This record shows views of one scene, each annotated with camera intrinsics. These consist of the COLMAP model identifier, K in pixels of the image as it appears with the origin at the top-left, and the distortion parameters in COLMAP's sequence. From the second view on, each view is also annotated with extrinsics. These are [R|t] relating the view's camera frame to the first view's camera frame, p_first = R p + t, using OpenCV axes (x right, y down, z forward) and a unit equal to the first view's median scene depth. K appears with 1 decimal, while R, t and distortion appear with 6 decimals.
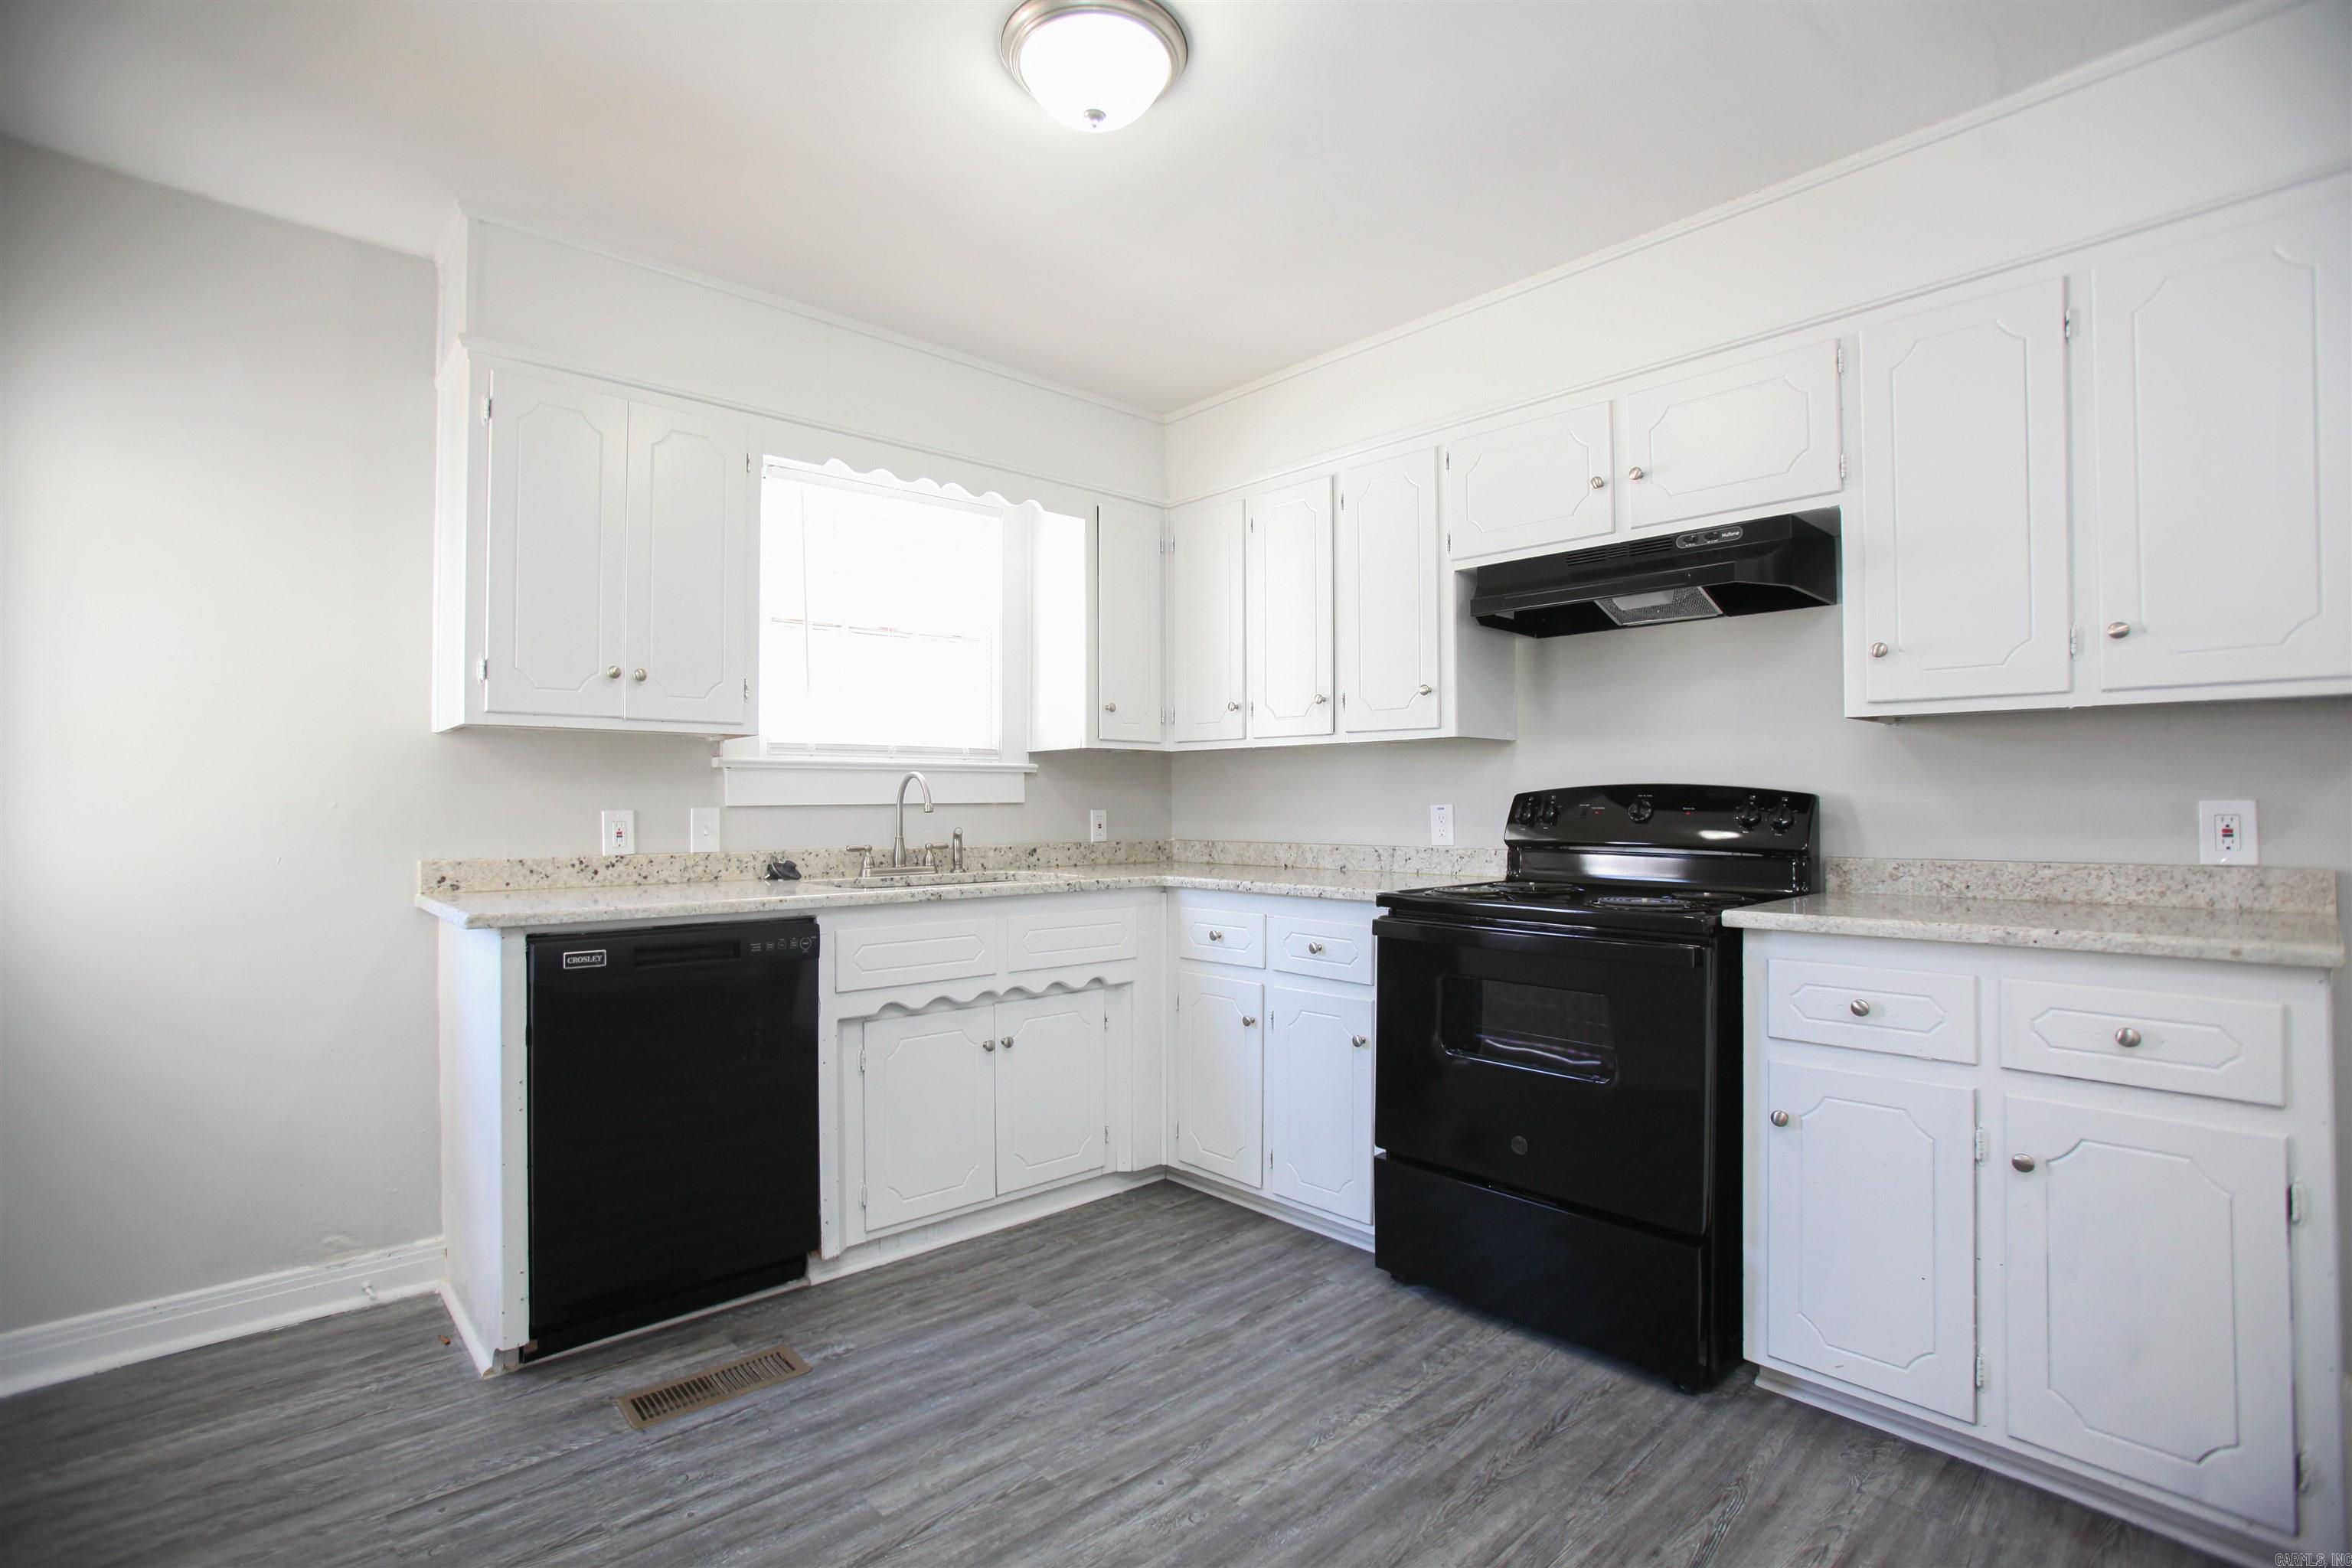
lens RADIAL K [[1093.6, 0, 1152.3], [0, 1093.6, 782.8], [0, 0, 1]] dist [-0.078485, 0.036980]
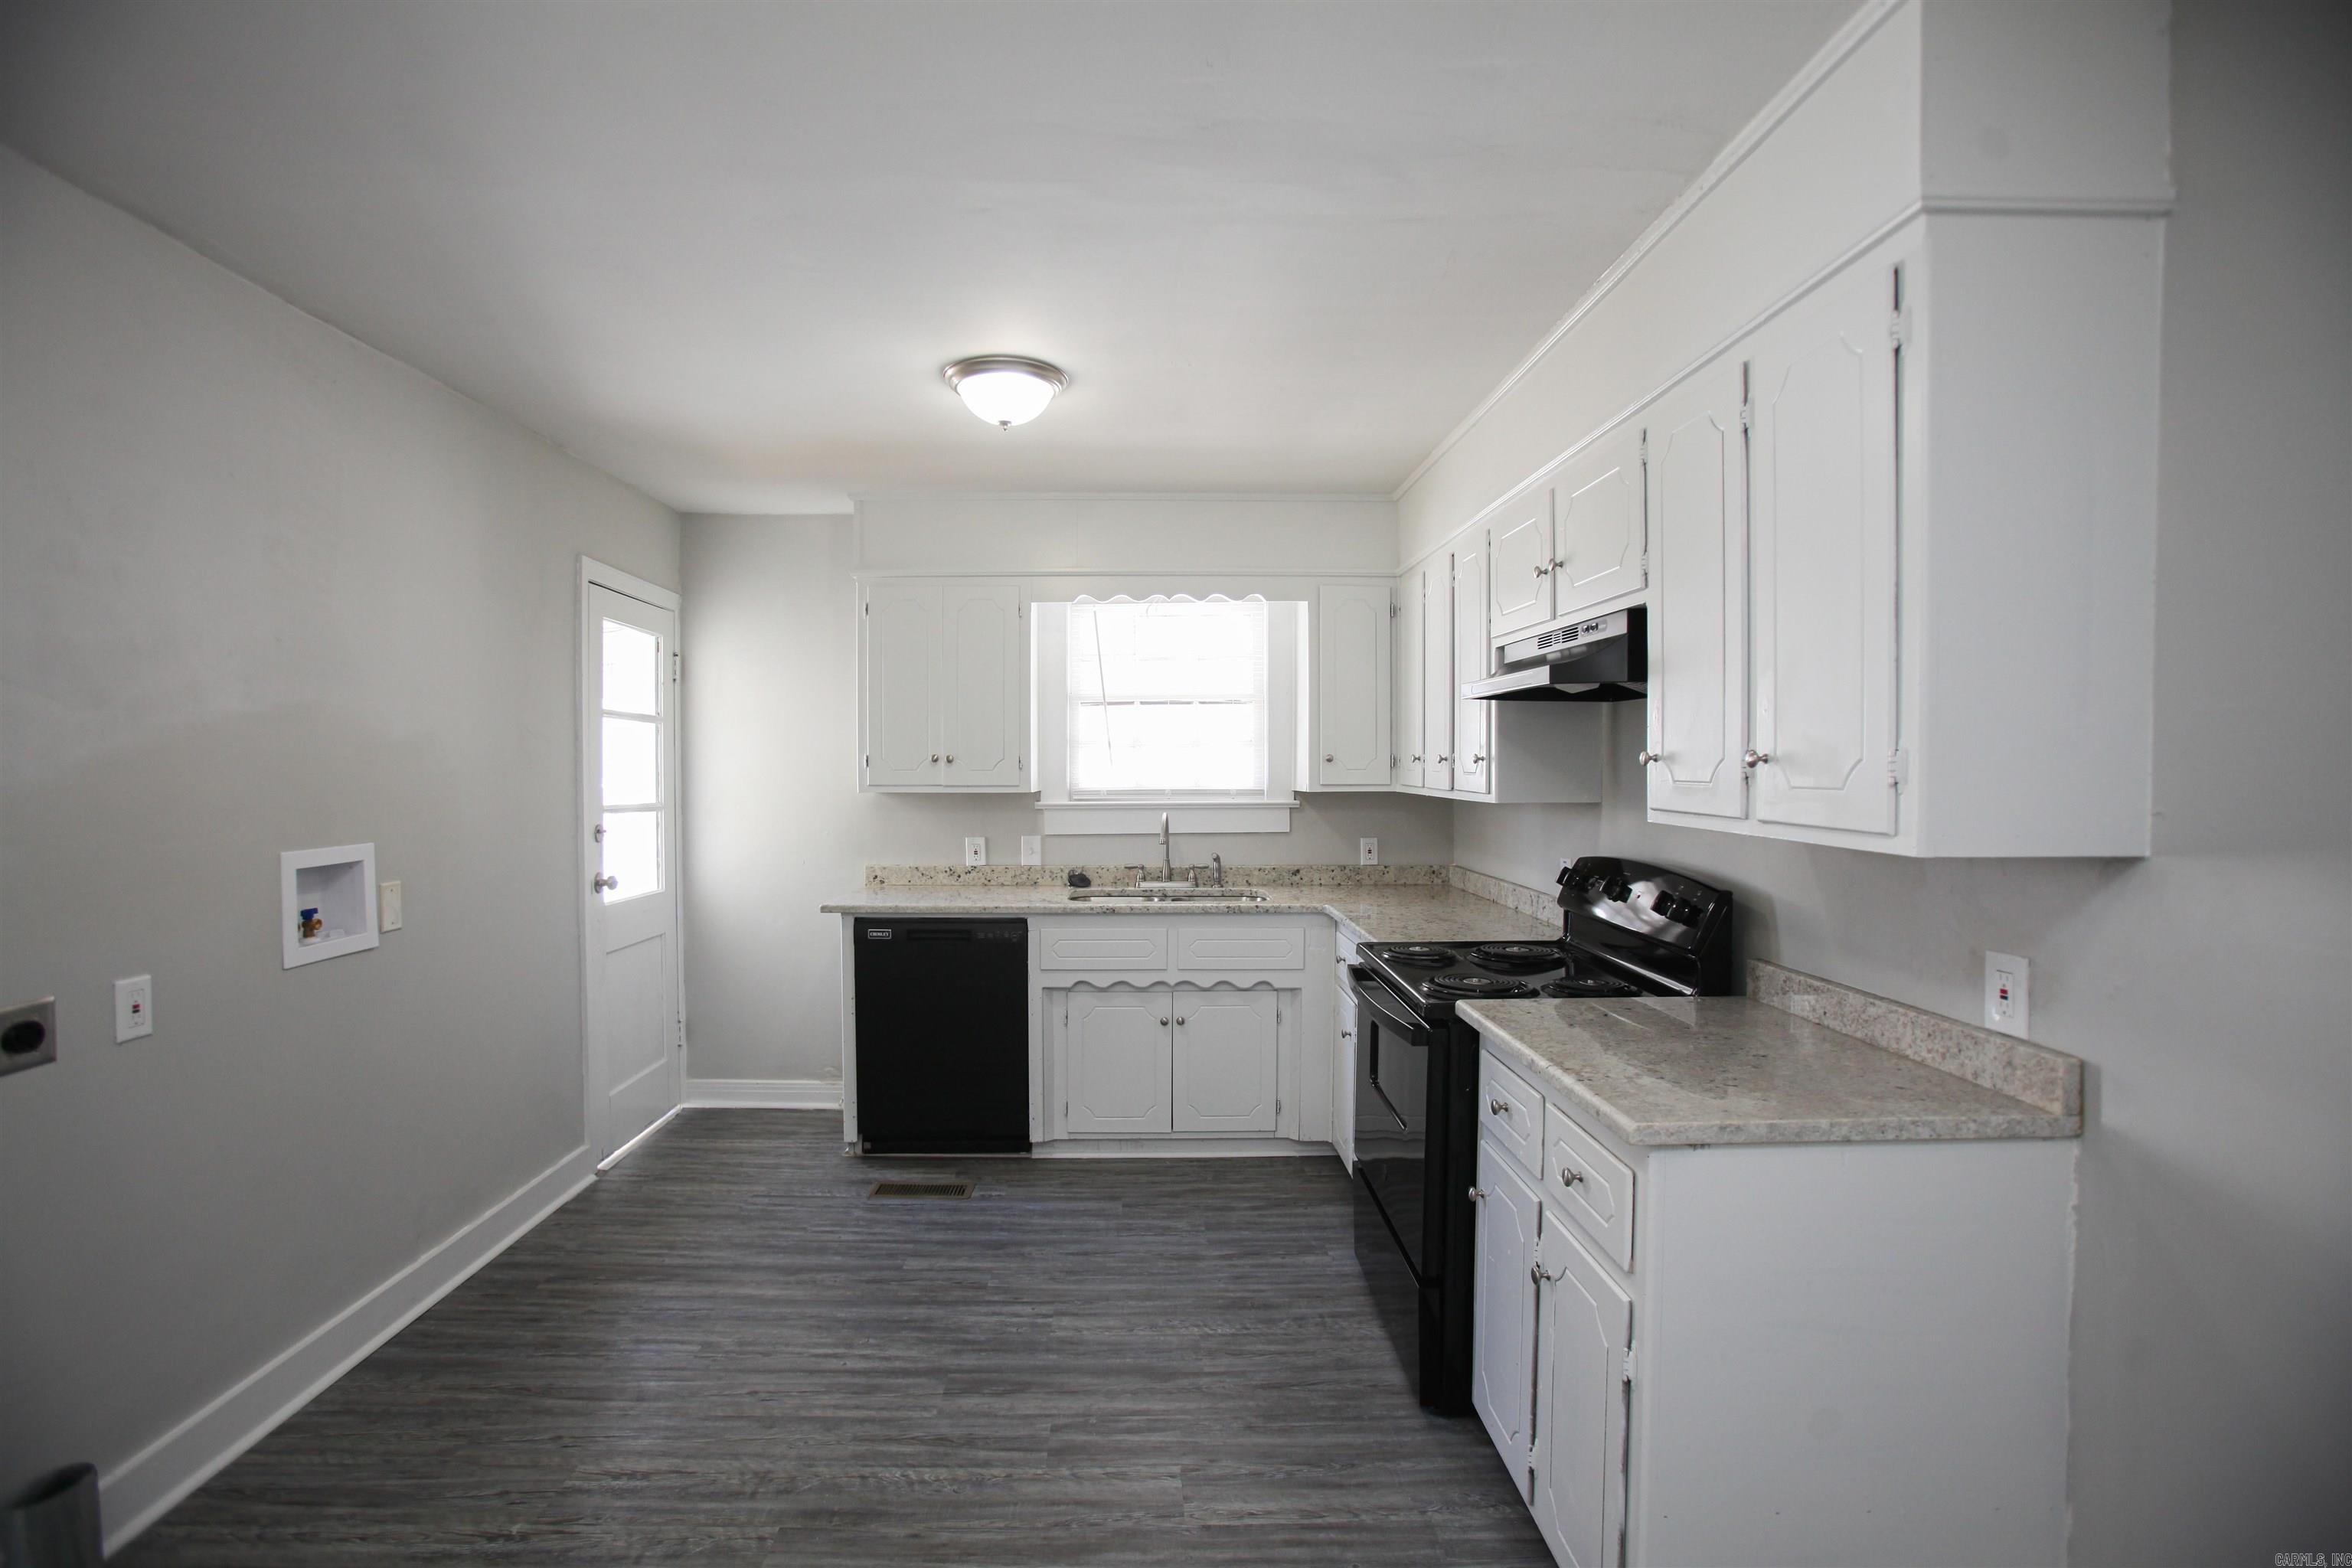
lens RADIAL K [[1093.6, 0, 1152.3], [0, 1093.6, 782.8], [0, 0, 1]] dist [-0.078485, 0.036980]
pose [[0.755517, 0.014335, -0.654972, 0.795375], [0.011650, 0.999309, 0.035309, -0.114949], [0.655025, -0.034307, 0.754828, -0.034354]]
